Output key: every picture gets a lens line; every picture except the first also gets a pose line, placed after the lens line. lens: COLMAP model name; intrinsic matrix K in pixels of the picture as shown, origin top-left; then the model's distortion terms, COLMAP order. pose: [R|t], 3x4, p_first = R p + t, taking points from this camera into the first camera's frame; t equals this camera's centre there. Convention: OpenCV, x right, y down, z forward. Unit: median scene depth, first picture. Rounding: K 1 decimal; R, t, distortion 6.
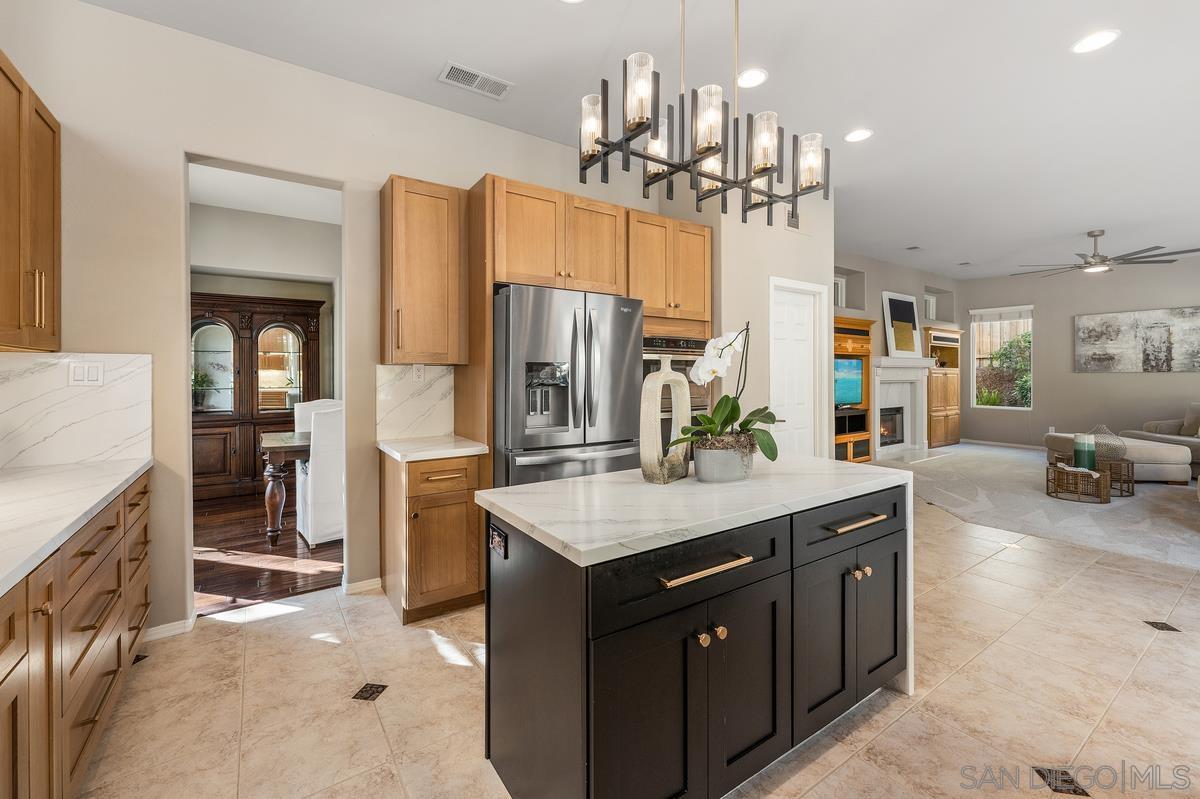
lens RADIAL K [[493.9, 0, 601.8], [0, 493.9, 374.3], [0, 0, 1]] dist [-0.005540, 0.000086]
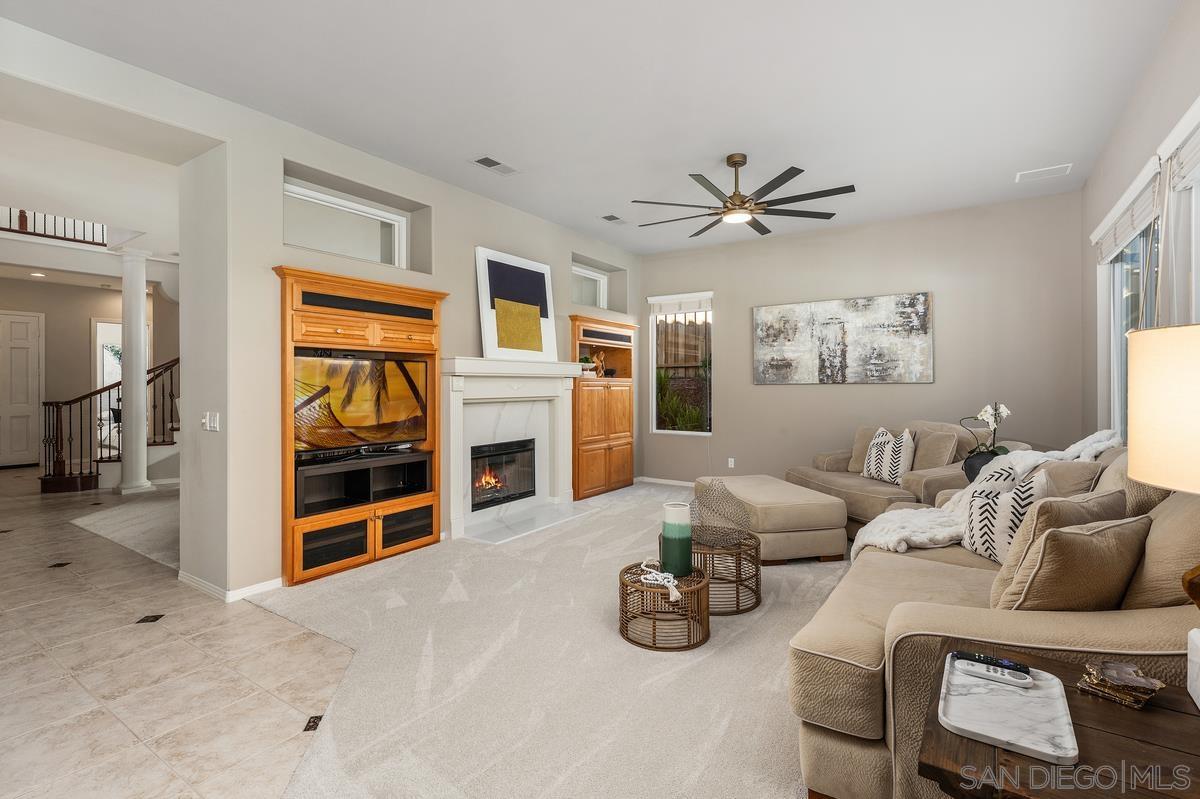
lens RADIAL K [[594.9, 0, 598.2], [0, 594.9, 396.5], [0, 0, 1]] dist [0.004087, 0.000324]
pose [[0.918364, -0.010615, 0.395594, 0.421365], [0.003426, 0.999816, 0.018875, -0.003092], [-0.395722, -0.015979, 0.918231, 0.289781]]
